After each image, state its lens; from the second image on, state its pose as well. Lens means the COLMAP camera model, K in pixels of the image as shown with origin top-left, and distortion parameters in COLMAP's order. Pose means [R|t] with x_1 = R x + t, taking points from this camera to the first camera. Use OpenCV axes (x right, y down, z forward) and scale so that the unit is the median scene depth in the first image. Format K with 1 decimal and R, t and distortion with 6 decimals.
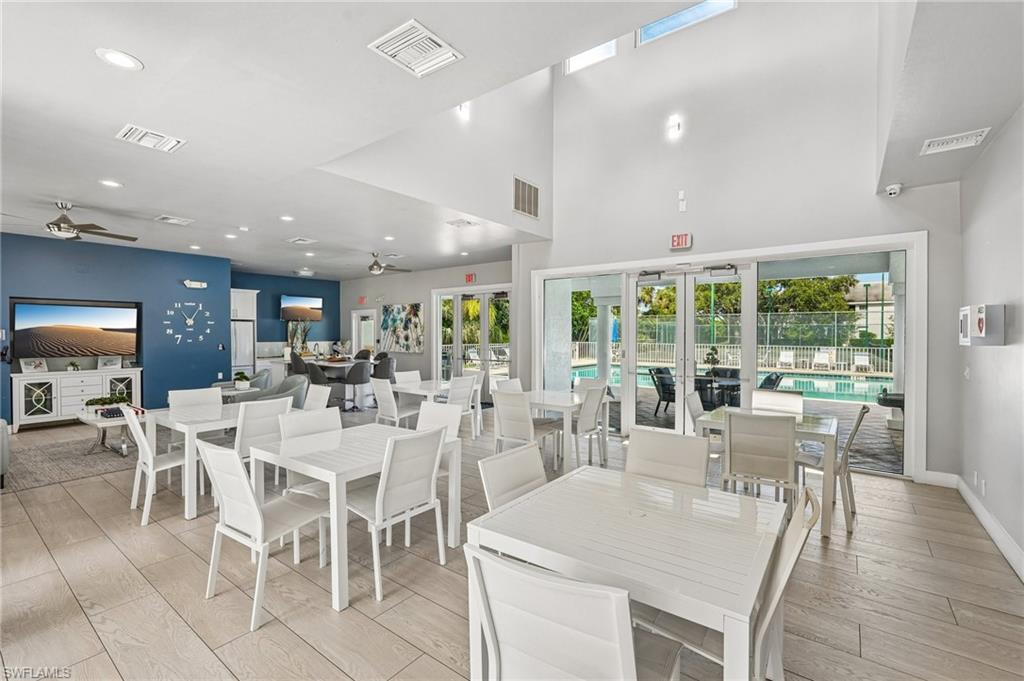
lens RADIAL K [[453.5, 0, 511.6], [0, 453.5, 338.0], [0, 0, 1]] dist [-0.000125, 0.000790]
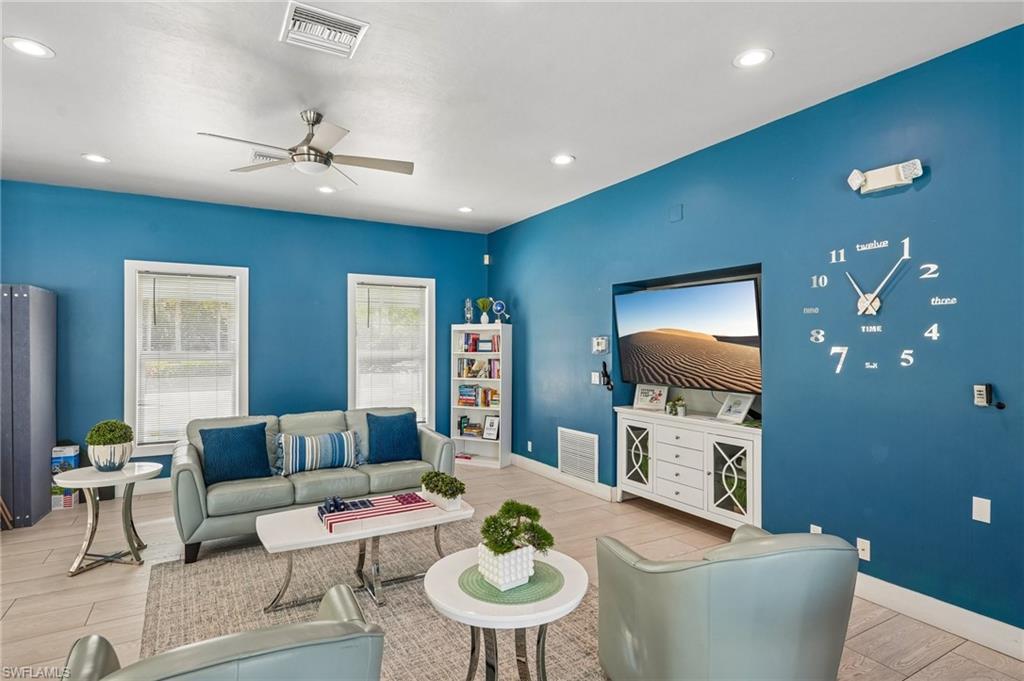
lens RADIAL K [[541.7, 0, 510.6], [0, 541.7, 343.6], [0, 0, 1]] dist [-0.002887, -0.000574]
pose [[-0.380256, 0.000230, -0.924881, -0.247348], [-0.009856, 0.999942, 0.004300, -0.007197], [0.924829, 0.010751, -0.380232, 0.815651]]
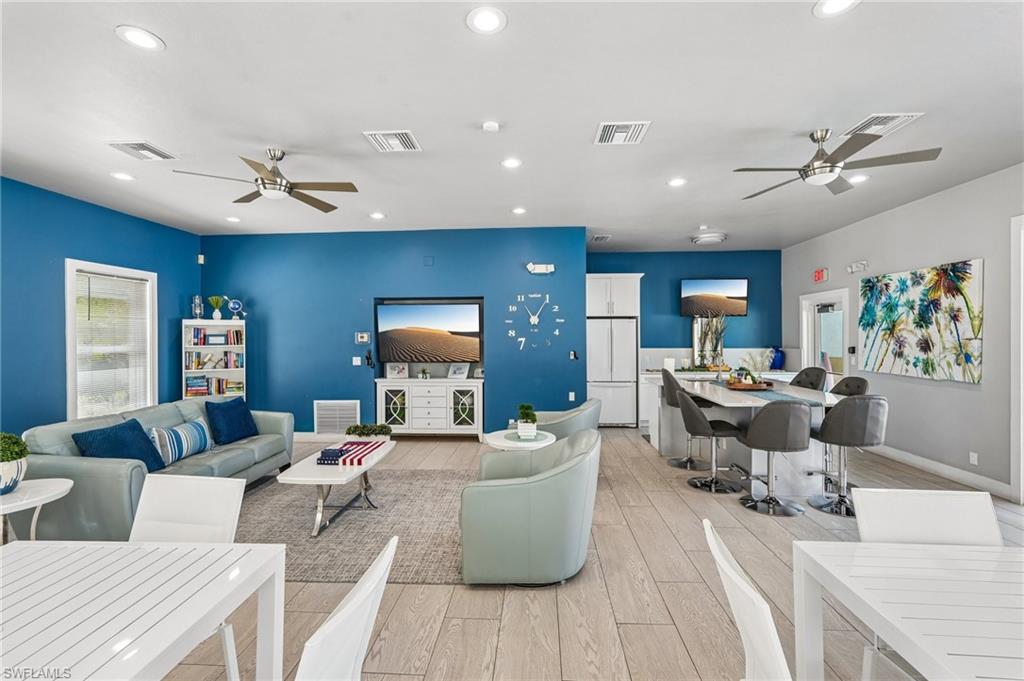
lens RADIAL K [[453.5, 0, 511.6], [0, 453.5, 338.0], [0, 0, 1]] dist [-0.000125, 0.000790]
pose [[0.561676, 0.000654, -0.827357, -0.109498], [-0.005960, 0.999977, -0.003256, -0.003514], [0.827336, 0.006760, 0.561667, 0.497127]]
